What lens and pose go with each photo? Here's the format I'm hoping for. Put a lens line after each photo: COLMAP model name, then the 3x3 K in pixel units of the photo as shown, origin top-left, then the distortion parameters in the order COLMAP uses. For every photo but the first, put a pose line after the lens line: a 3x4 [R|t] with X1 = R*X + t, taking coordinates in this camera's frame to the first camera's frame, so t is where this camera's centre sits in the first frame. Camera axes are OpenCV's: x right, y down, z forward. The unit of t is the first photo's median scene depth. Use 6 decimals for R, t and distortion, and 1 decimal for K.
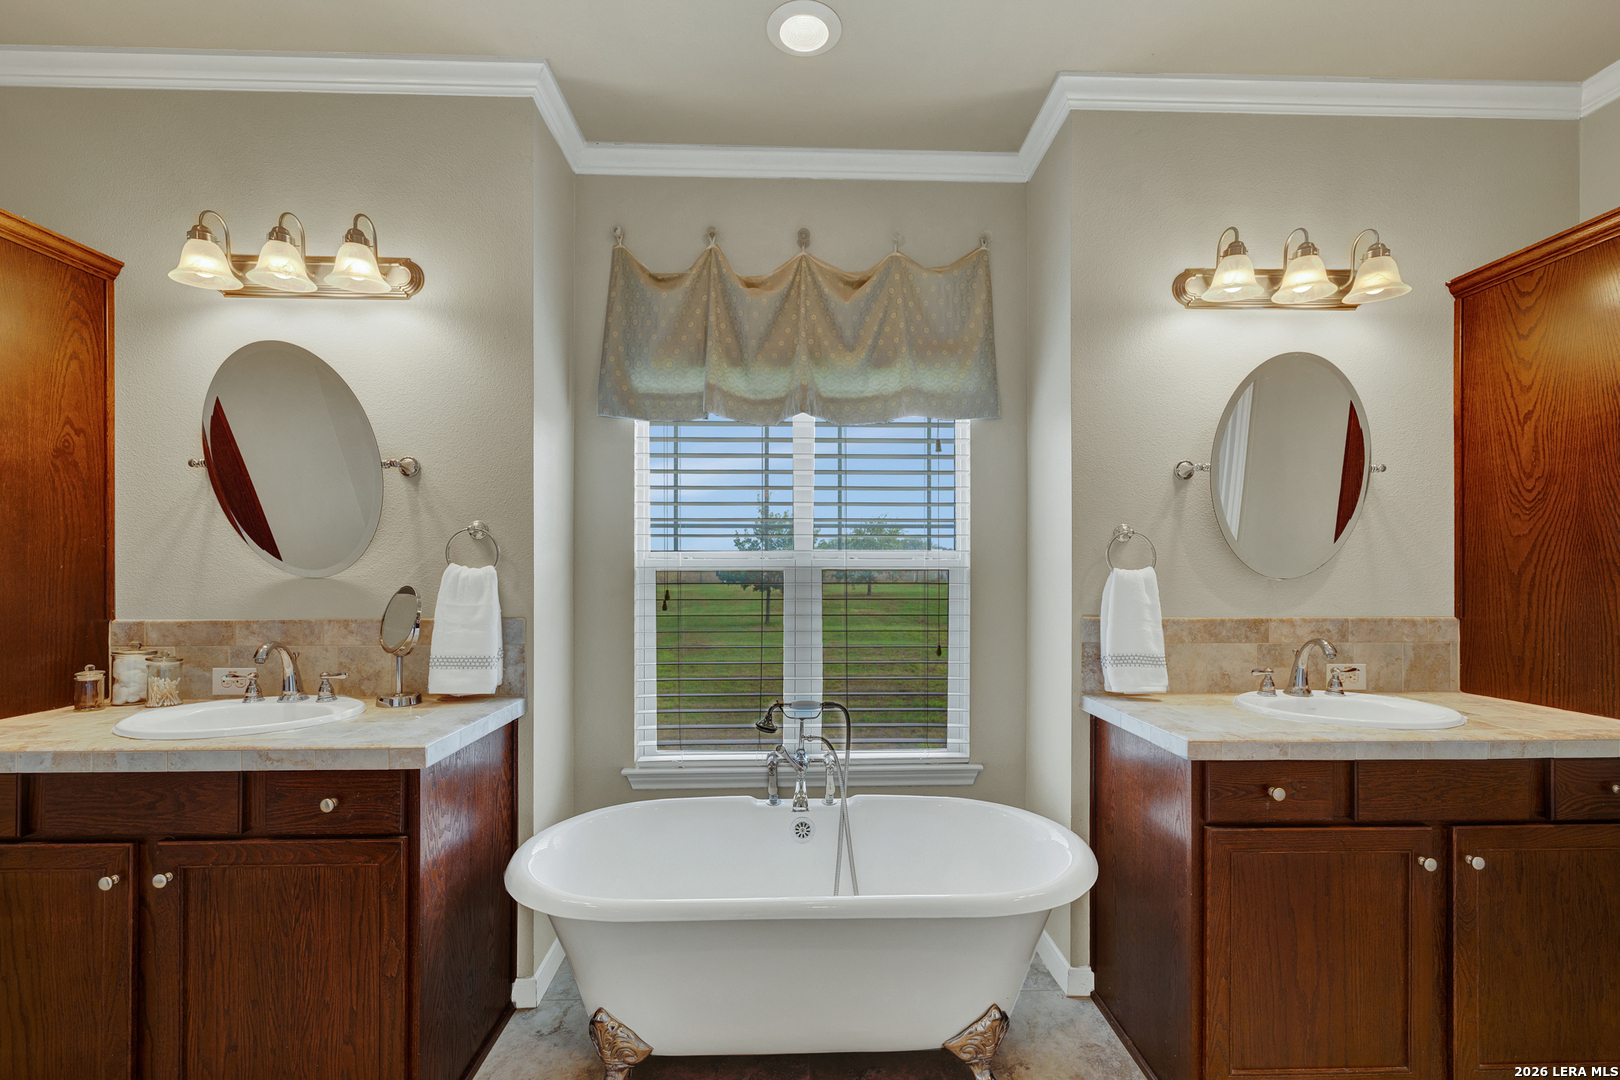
lens RADIAL K [[688.2, 0, 816.3], [0, 688.2, 570.5], [0, 0, 1]] dist [0.001679, -0.000063]
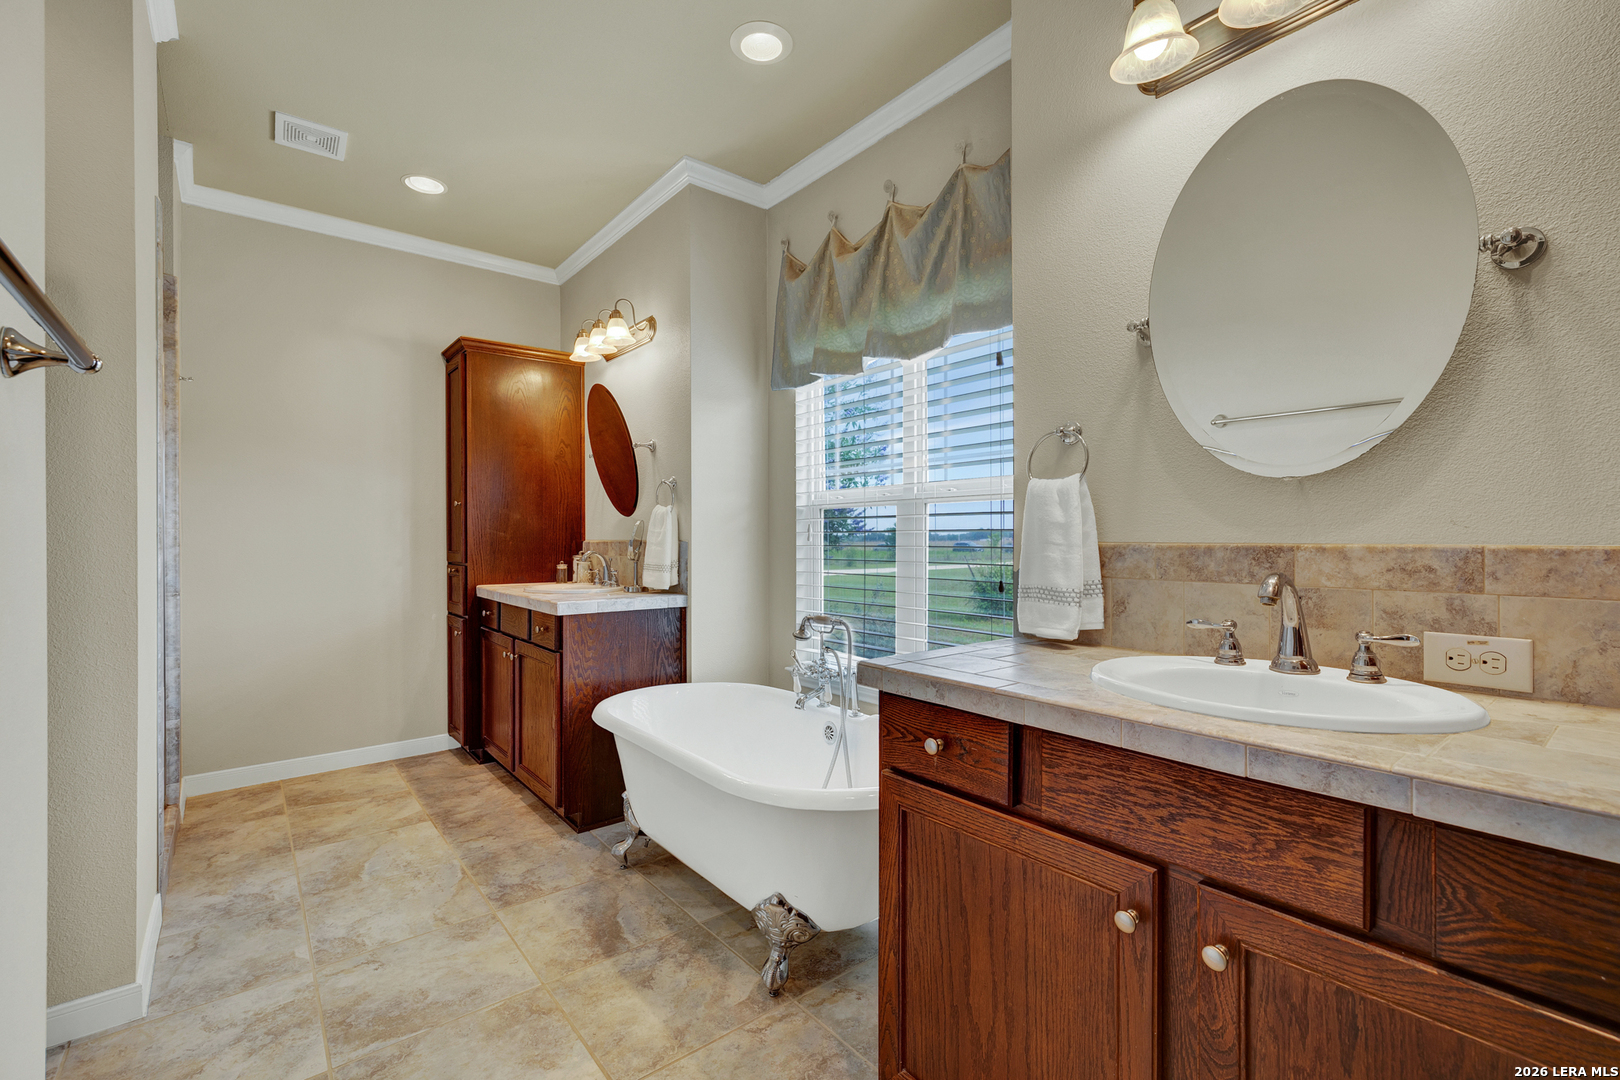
lens RADIAL K [[694.3, 0, 808.6], [0, 694.3, 536.8], [0, 0, 1]] dist [0.004857, -0.000327]
pose [[0.613329, -0.002592, -0.789823, 0.879316], [-0.001037, 0.999991, -0.004087, 0.065127], [0.789827, 0.003326, 0.613321, 0.291898]]
